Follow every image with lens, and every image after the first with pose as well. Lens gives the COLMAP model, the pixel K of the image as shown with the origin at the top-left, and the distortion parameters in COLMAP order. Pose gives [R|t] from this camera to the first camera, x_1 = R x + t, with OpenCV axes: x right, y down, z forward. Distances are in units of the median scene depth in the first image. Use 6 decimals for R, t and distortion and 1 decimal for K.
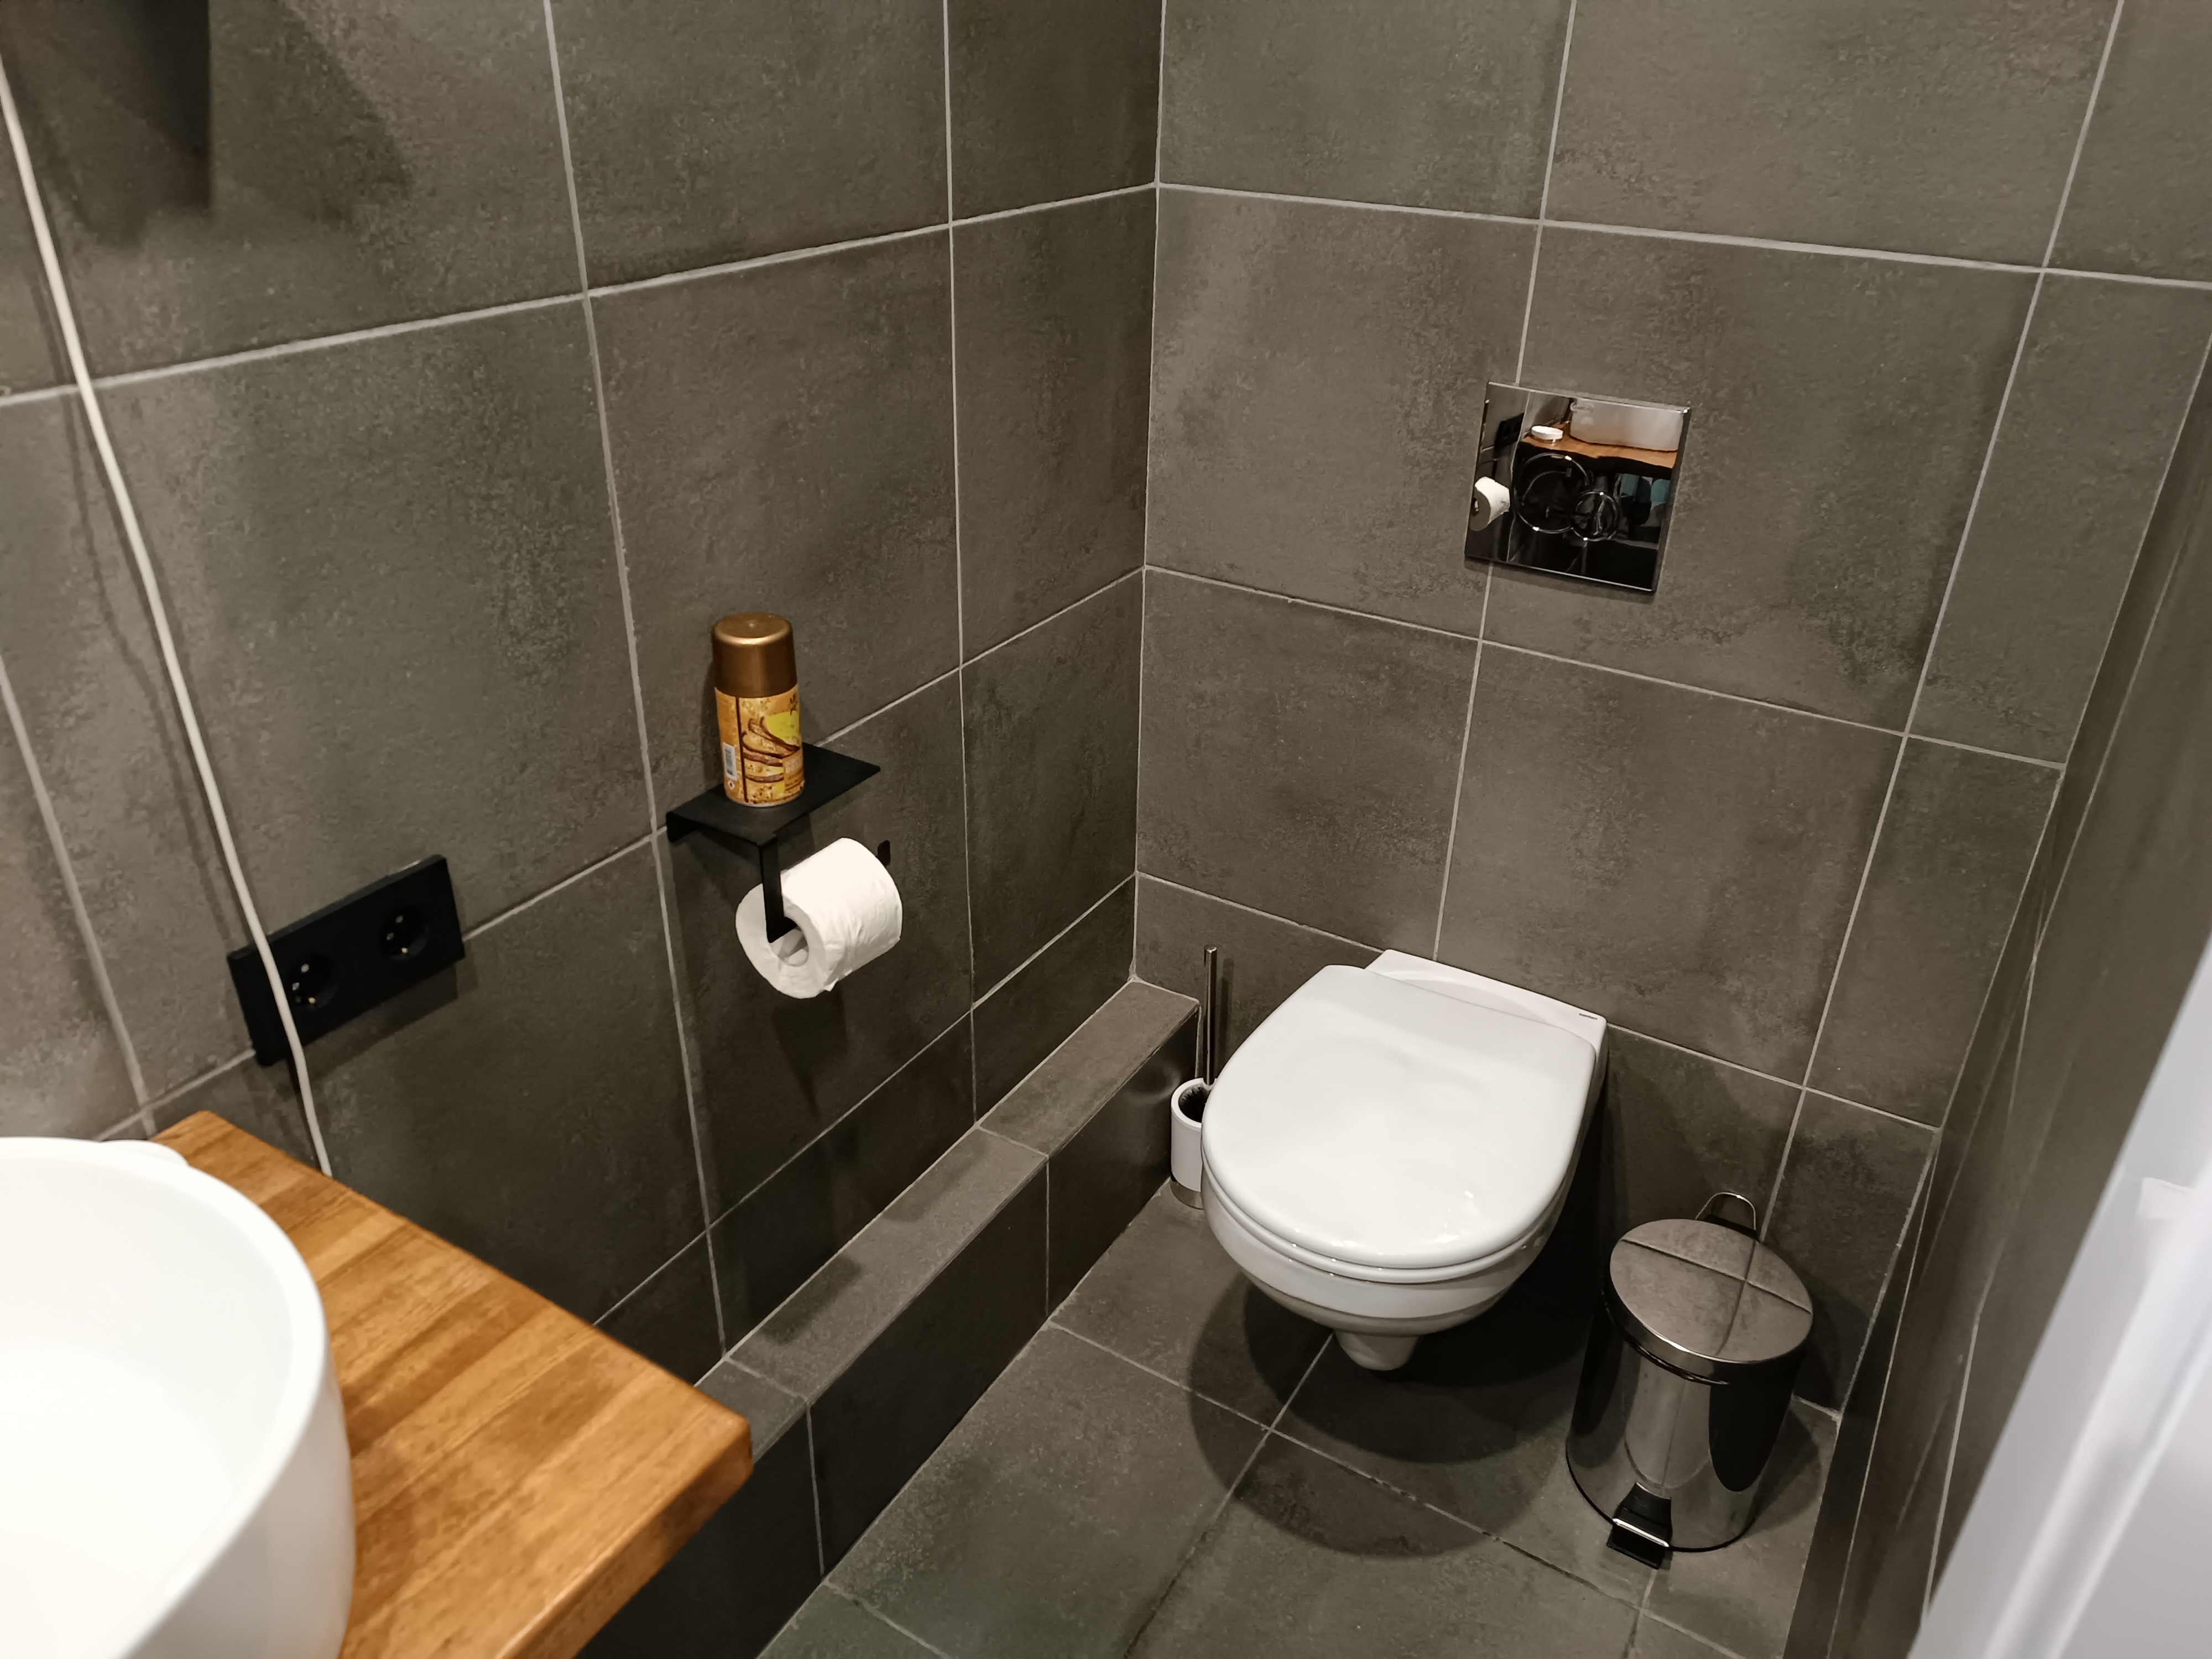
lens RADIAL K [[1589.5, 0, 1105.8], [0, 1589.5, 825.2], [0, 0, 1]] dist [0.003542, -0.004966]
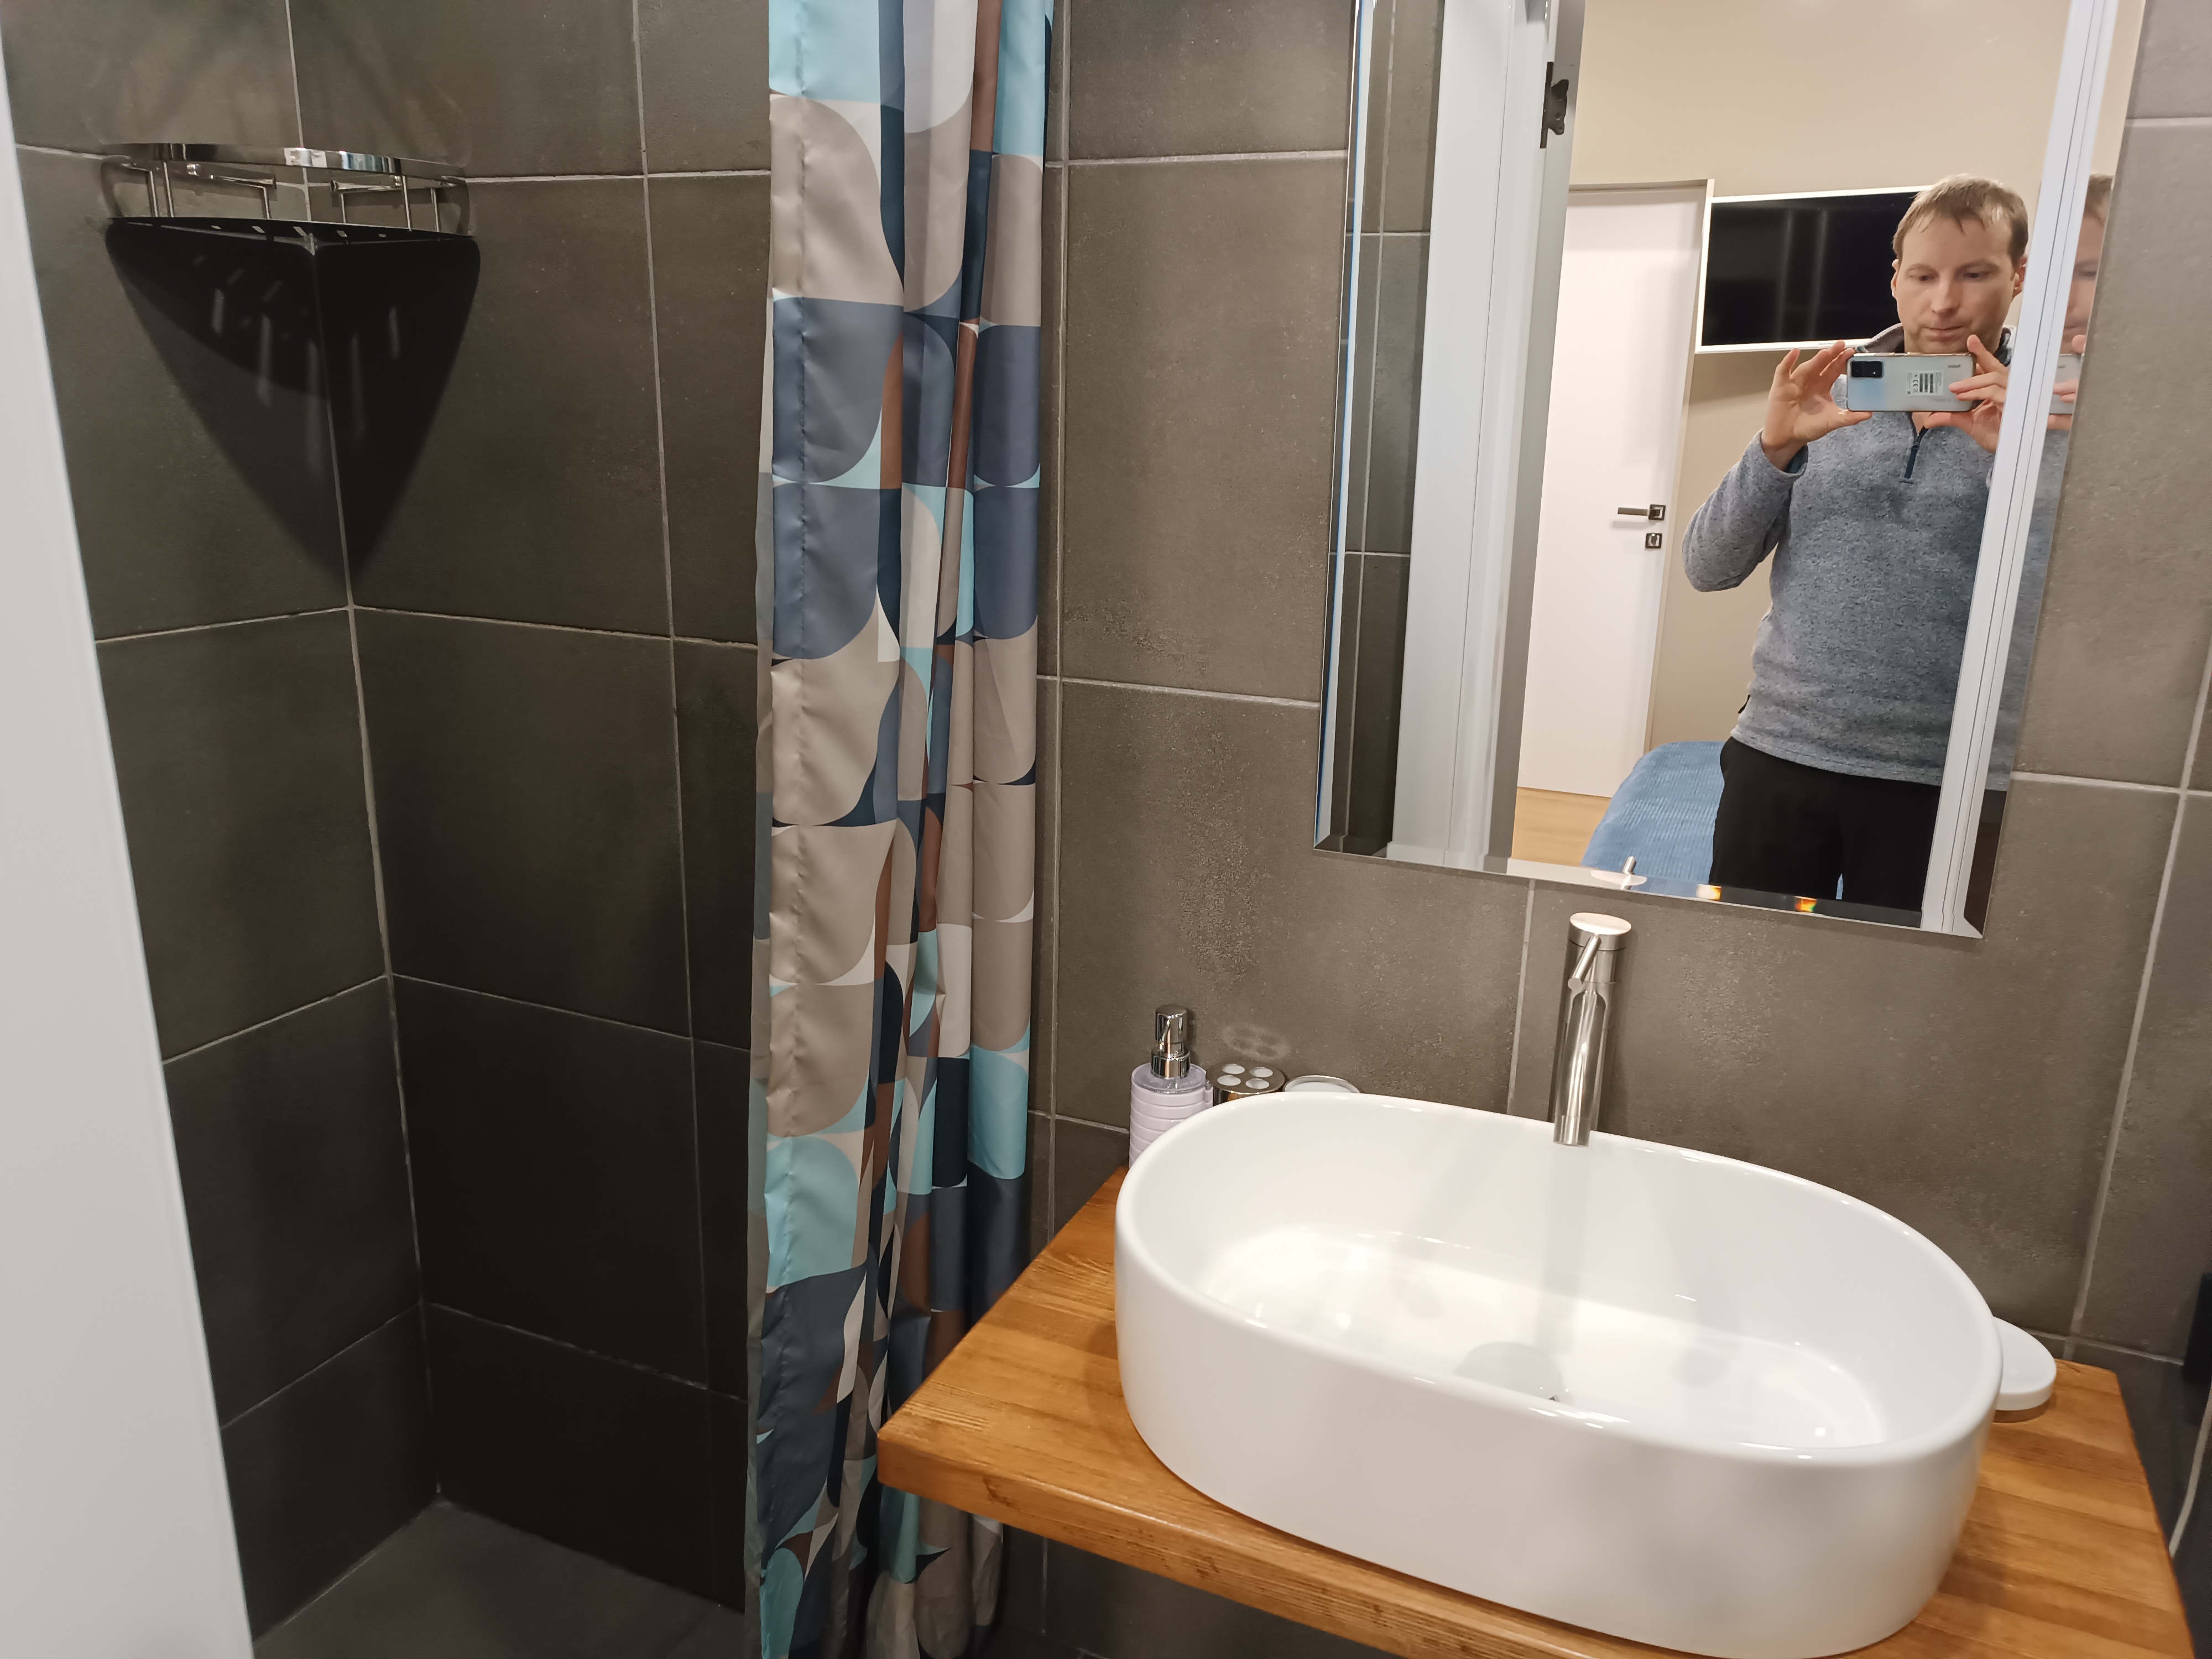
lens RADIAL K [[1589.5, 0, 1107.7], [0, 1589.5, 826.1], [0, 0, 1]] dist [0.003542, -0.004966]
pose [[0.124974, 0.245504, -0.961306, 0.430178], [-0.485682, 0.860013, 0.156494, 0.009653], [0.865156, 0.447332, 0.226716, -0.109335]]
